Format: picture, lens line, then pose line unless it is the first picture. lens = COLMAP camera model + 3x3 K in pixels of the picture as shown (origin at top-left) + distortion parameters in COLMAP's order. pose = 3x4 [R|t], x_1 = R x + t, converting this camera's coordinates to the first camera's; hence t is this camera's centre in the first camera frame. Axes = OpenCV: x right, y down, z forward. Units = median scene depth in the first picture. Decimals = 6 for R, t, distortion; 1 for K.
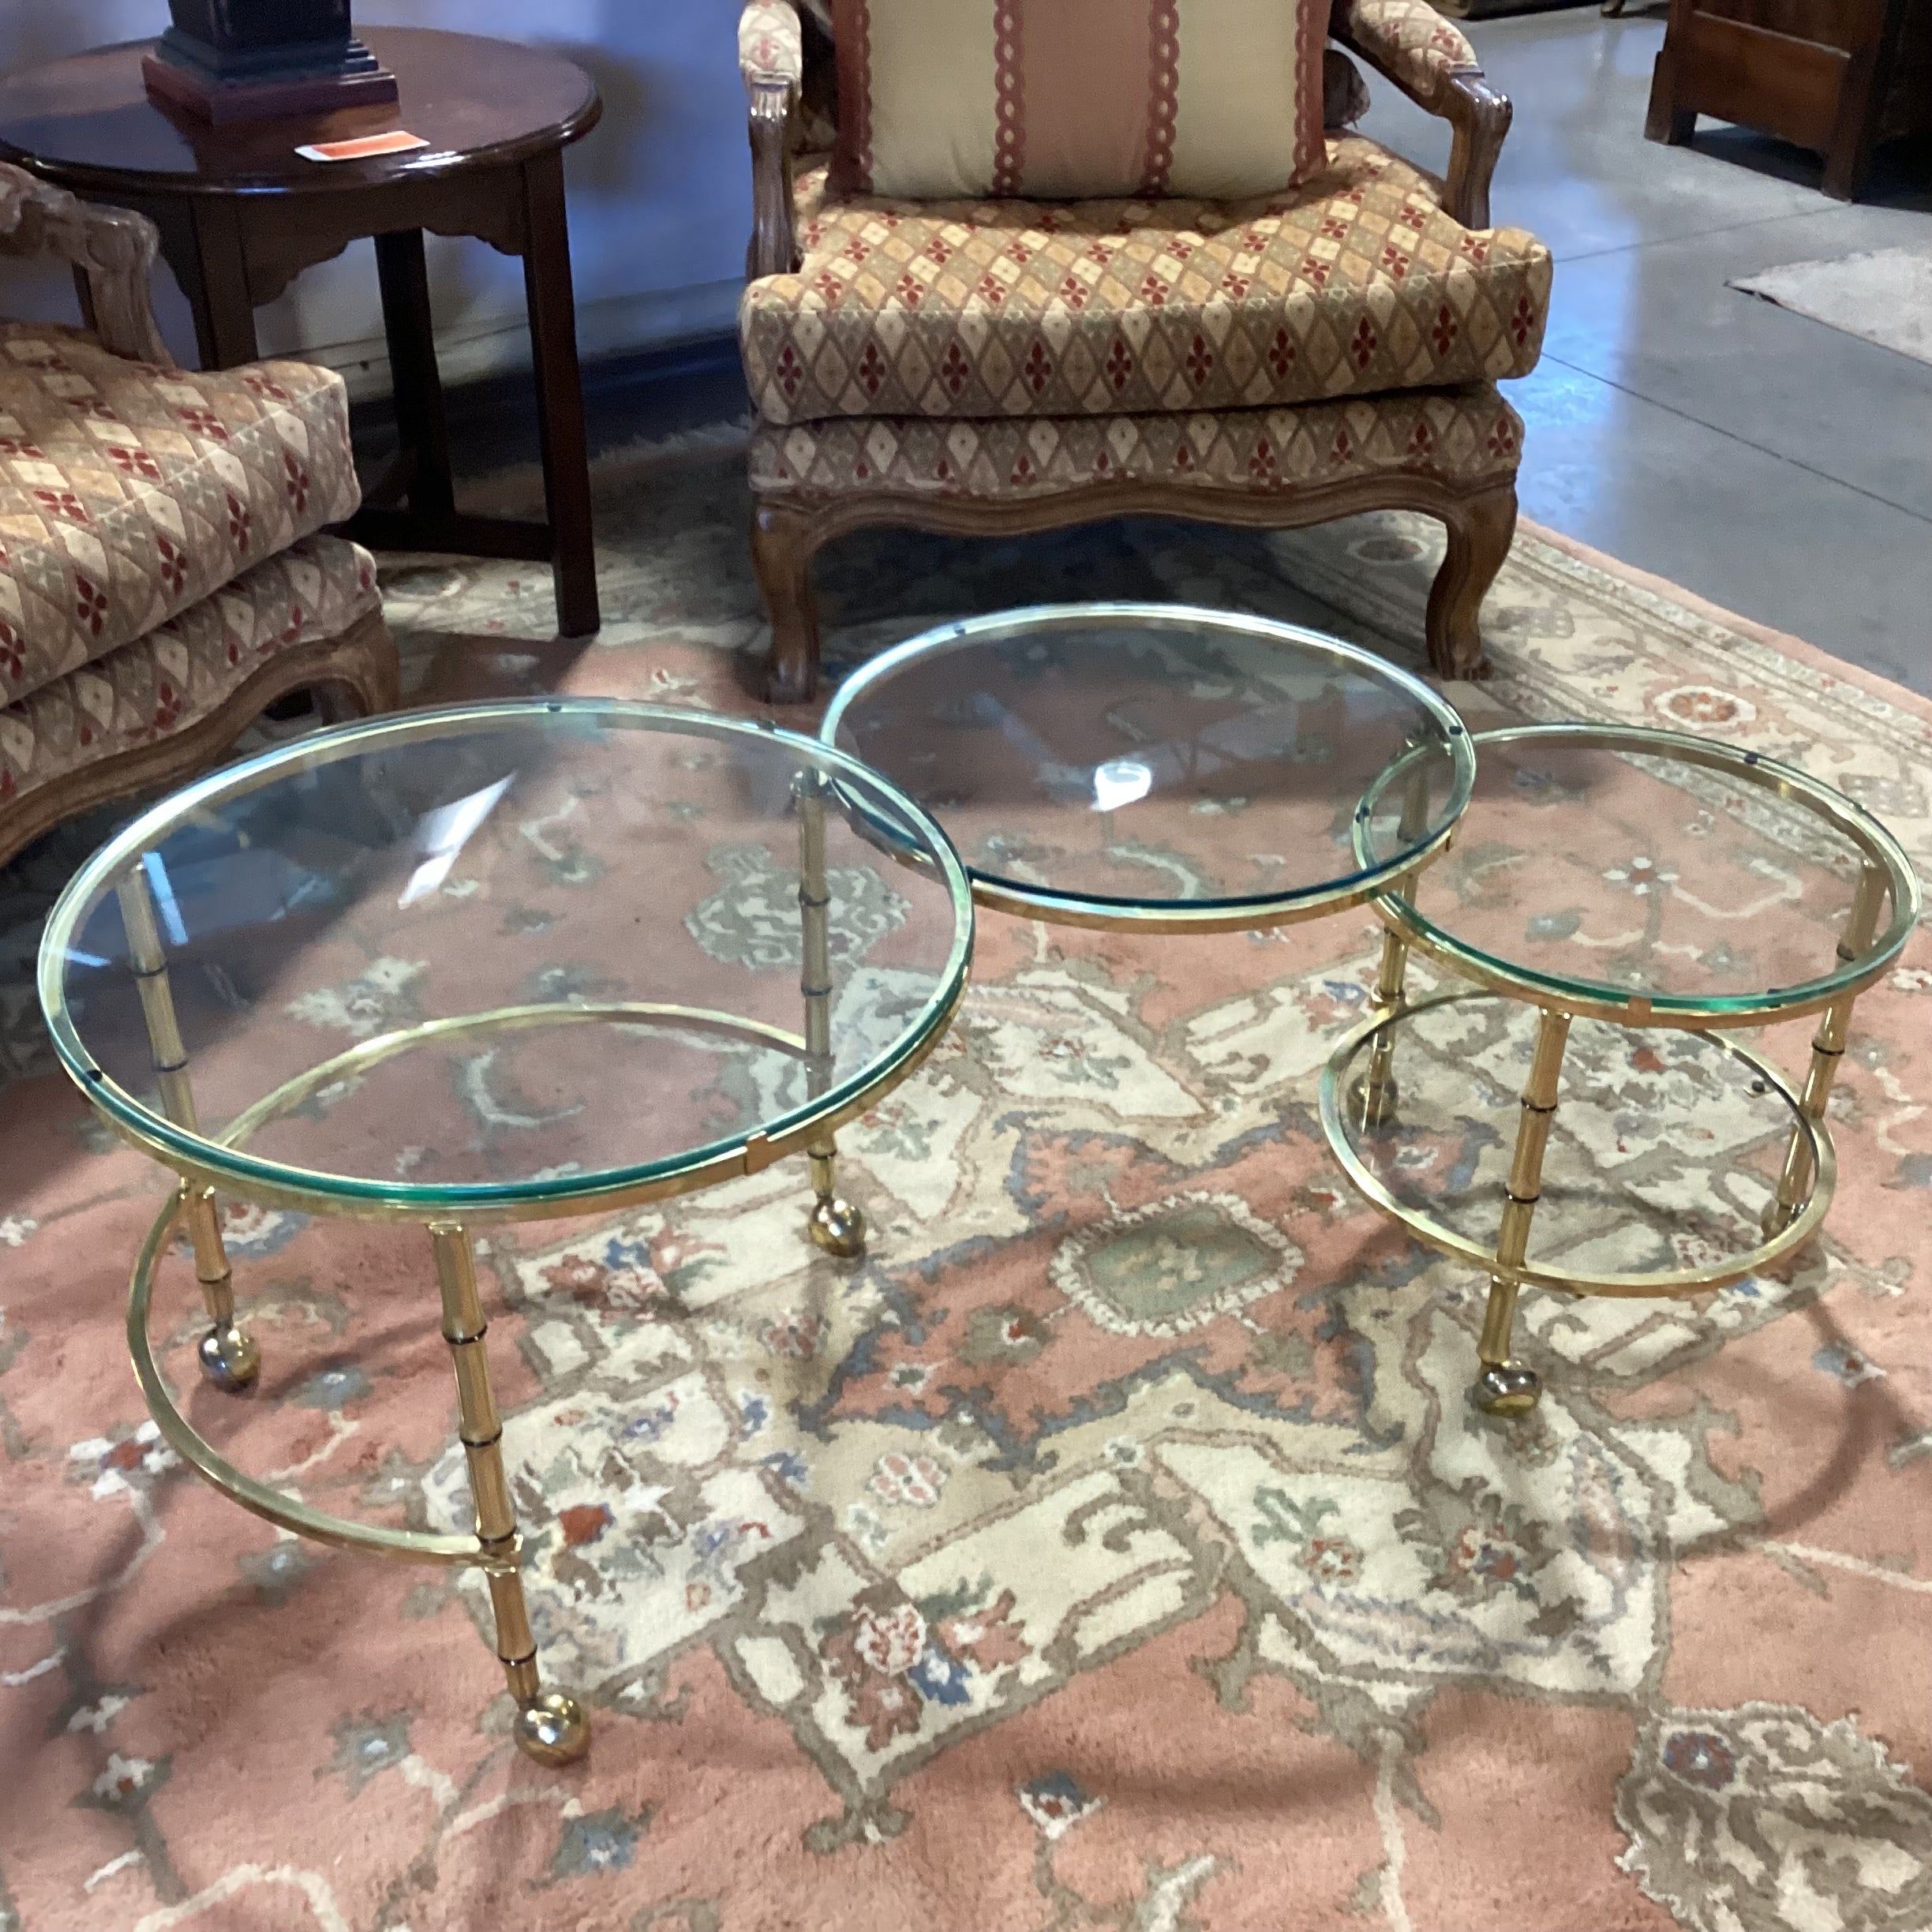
lens RADIAL K [[2358.8, 0, 944.2], [0, 2358.8, 946.9], [0, 0, 1]] dist [0.071520, 0.000000]
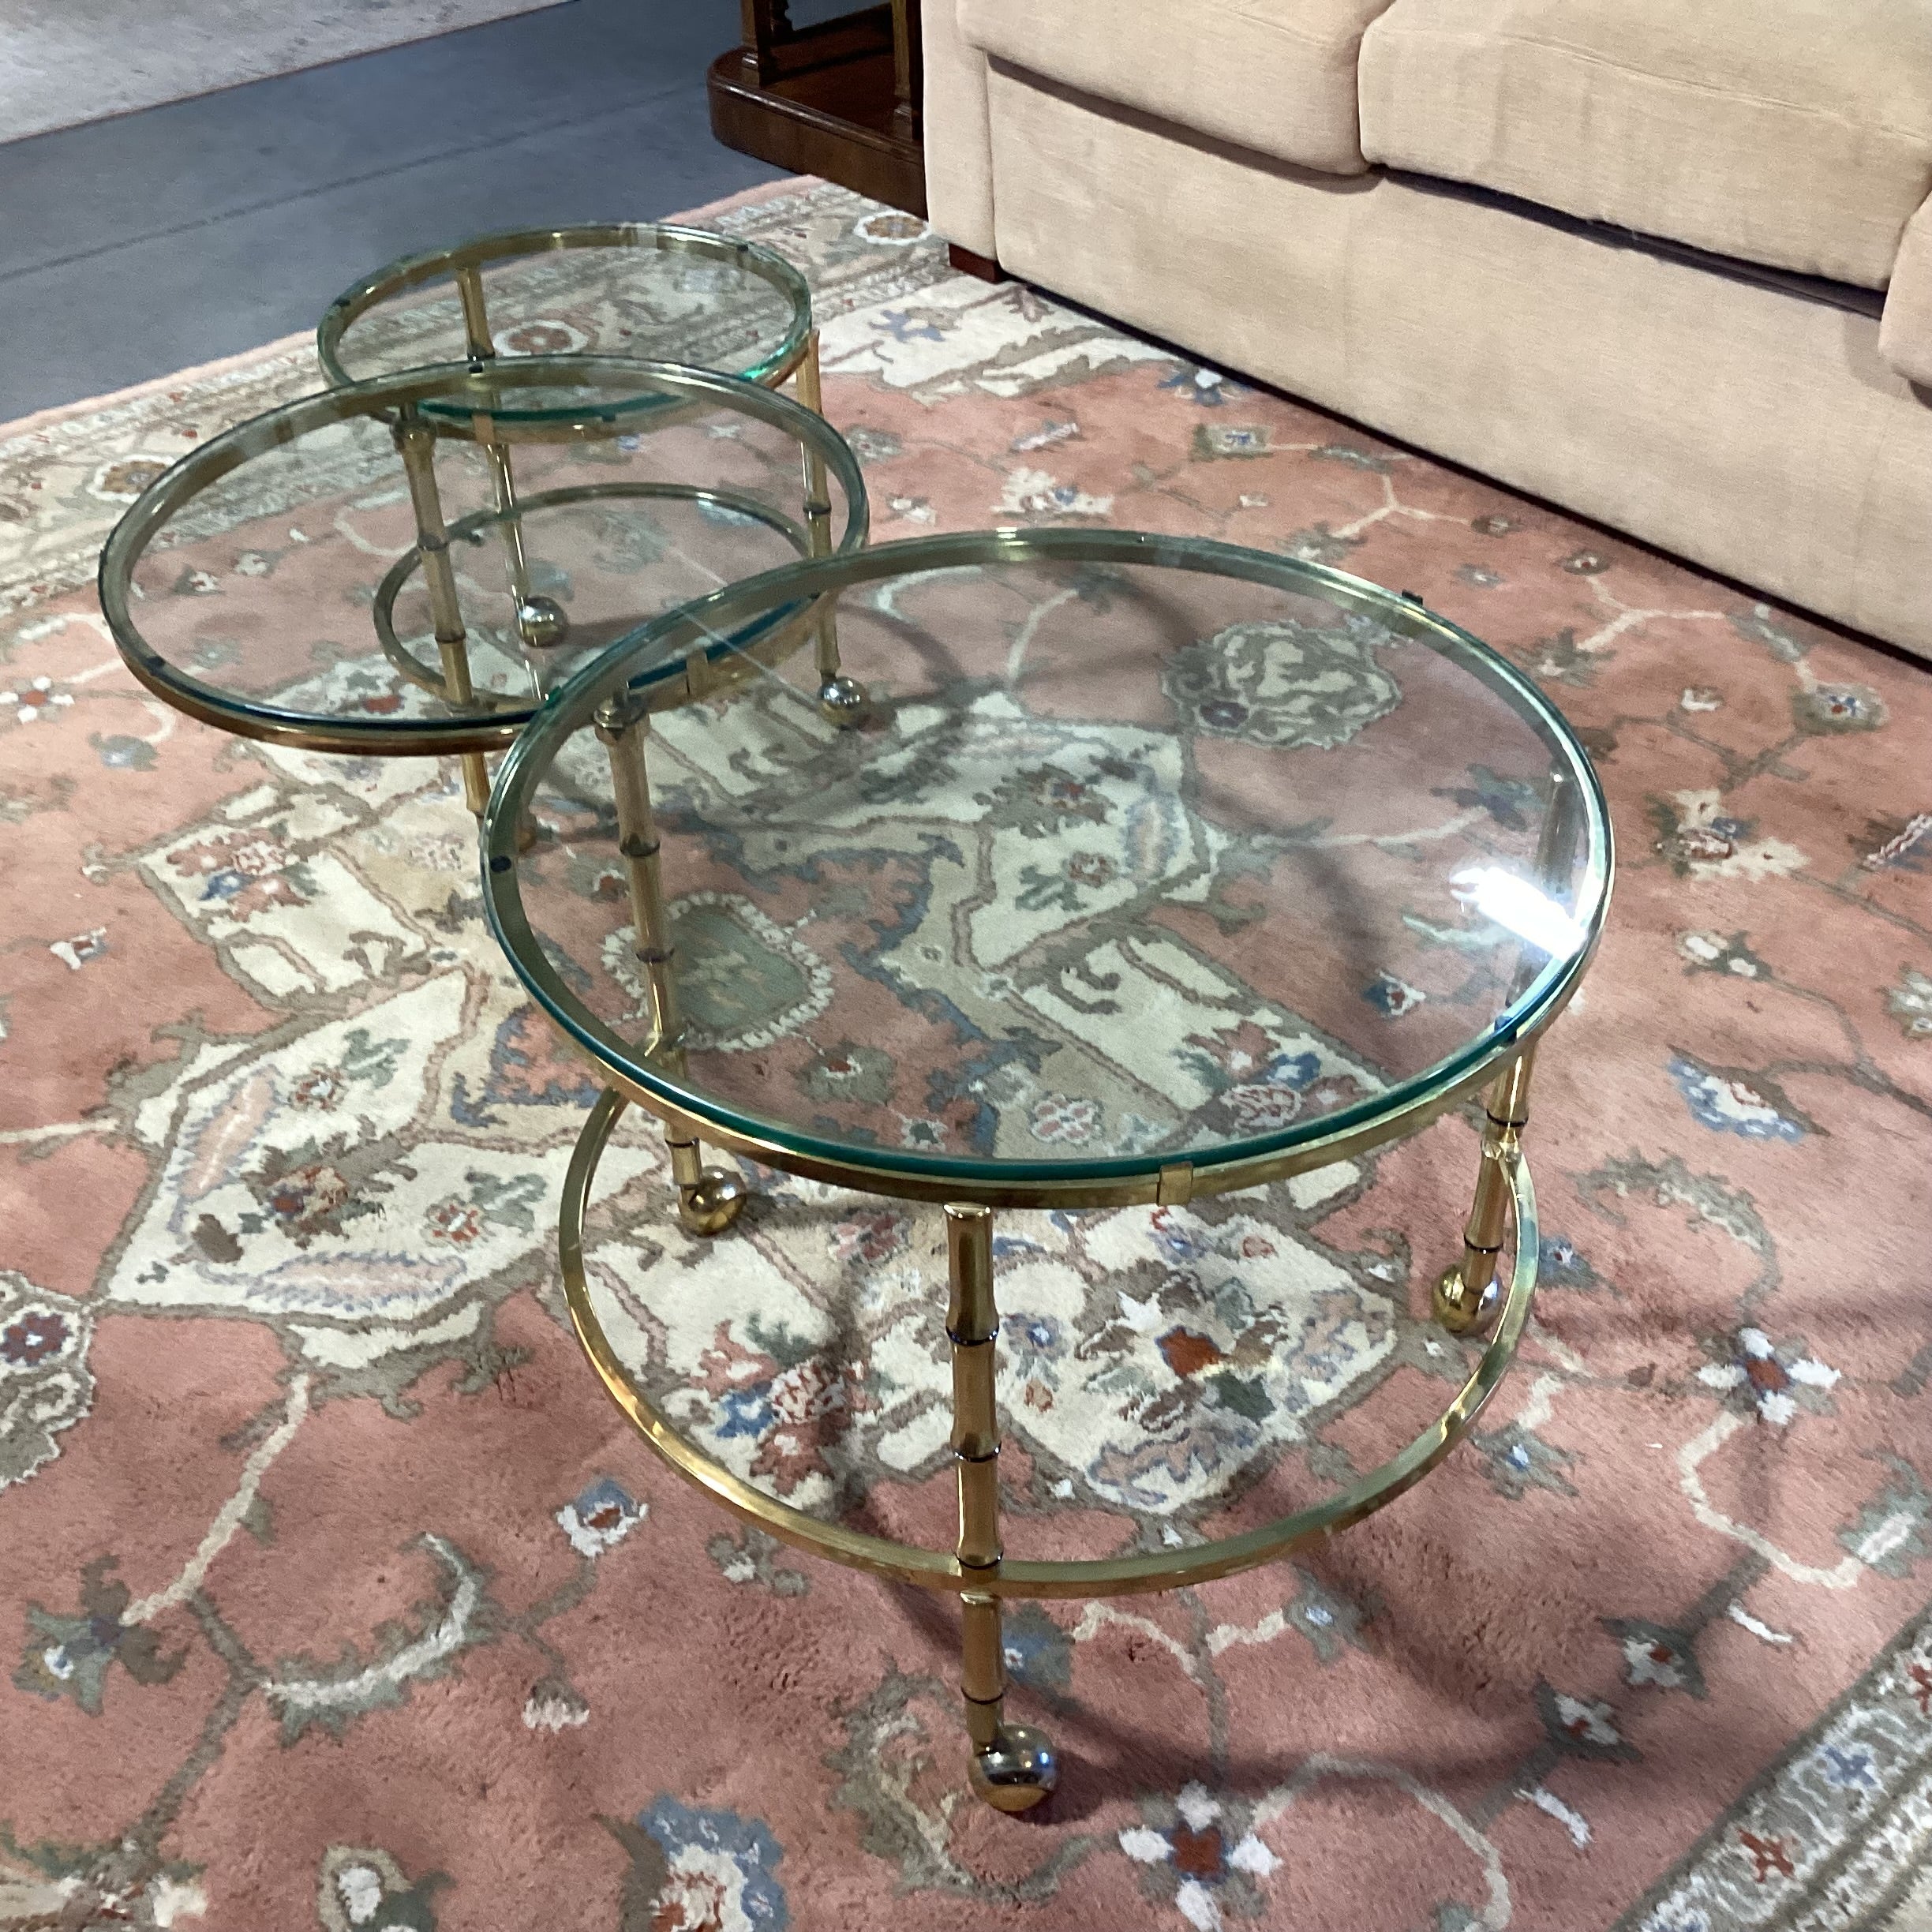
lens RADIAL K [[2358.8, 0, 1000.7], [0, 2358.8, 934.6], [0, 0, 1]] dist [0.071520, 0.000000]
pose [[-0.140984, -0.618027, 0.773412, -0.749642], [0.565640, 0.590865, 0.575265, -0.419147], [-0.812512, 0.518576, 0.266279, 0.735830]]
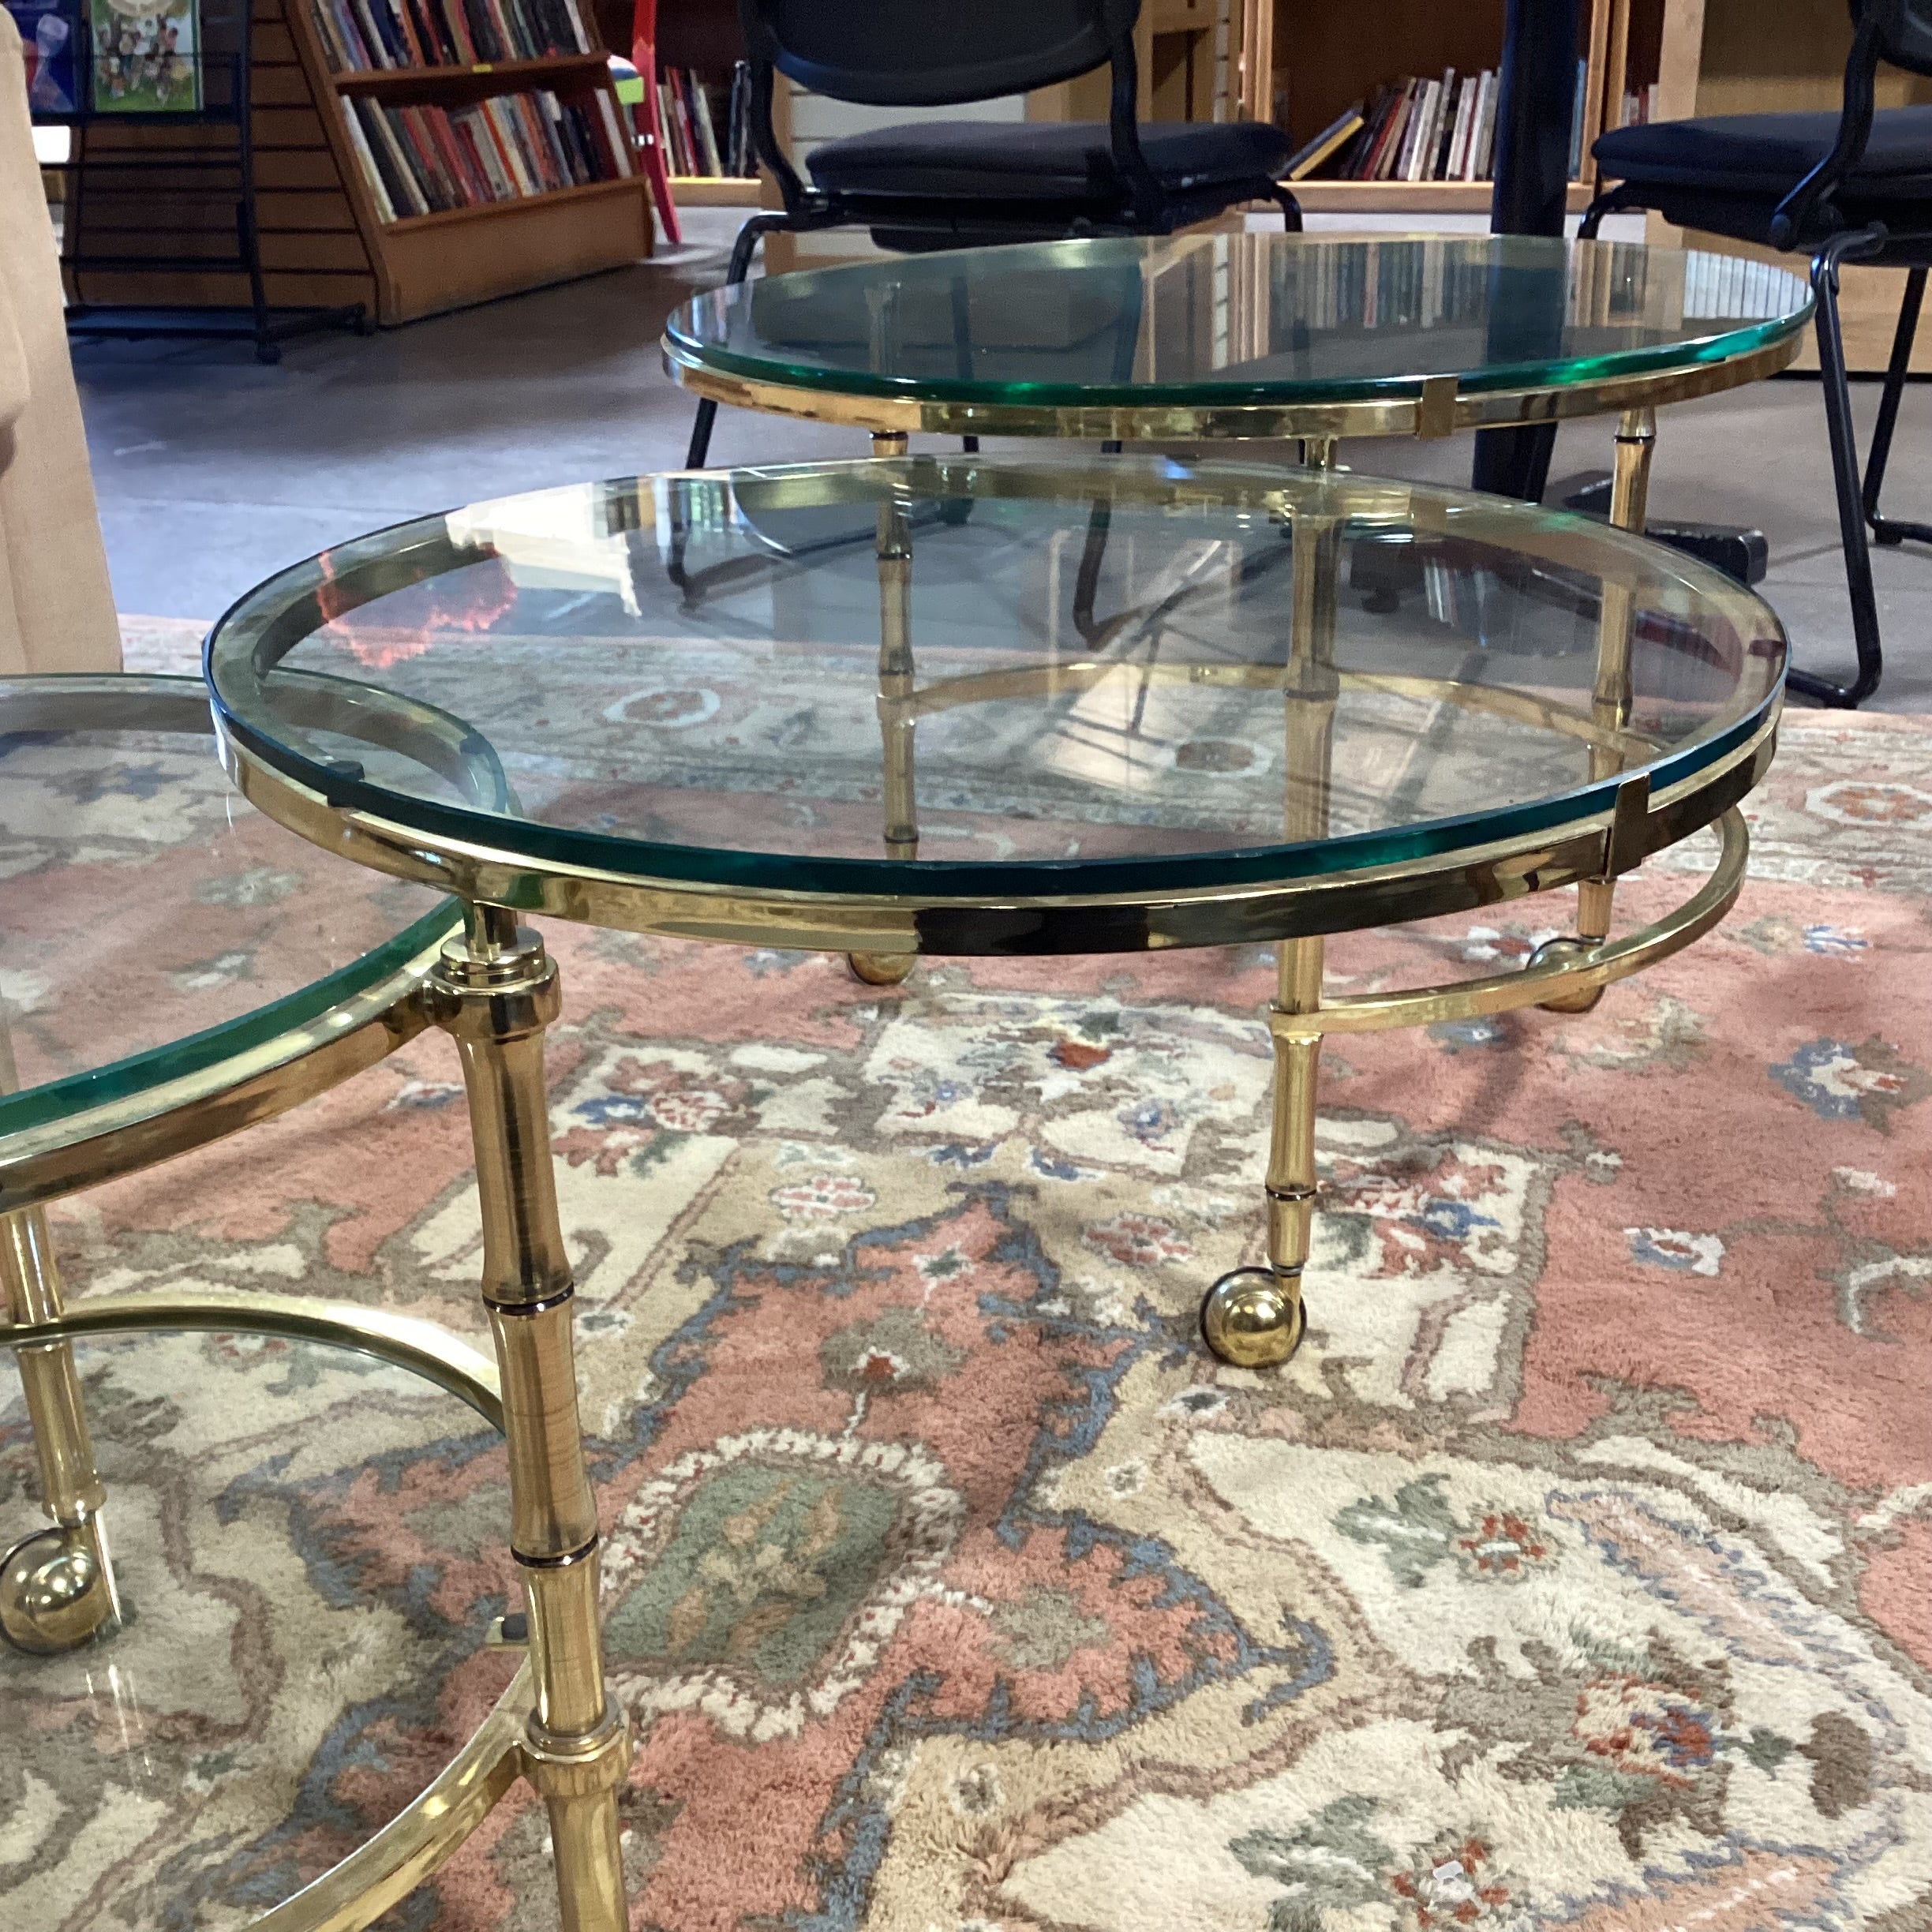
lens RADIAL K [[2358.8, 0, 958.4], [0, 2358.8, 941.8], [0, 0, 1]] dist [0.071520, 0.000000]
pose [[-0.765576, 0.243577, -0.595452, 0.388630], [-0.346664, 0.623505, 0.700761, -0.375933], [0.541957, 0.742908, -0.392901, 1.290757]]
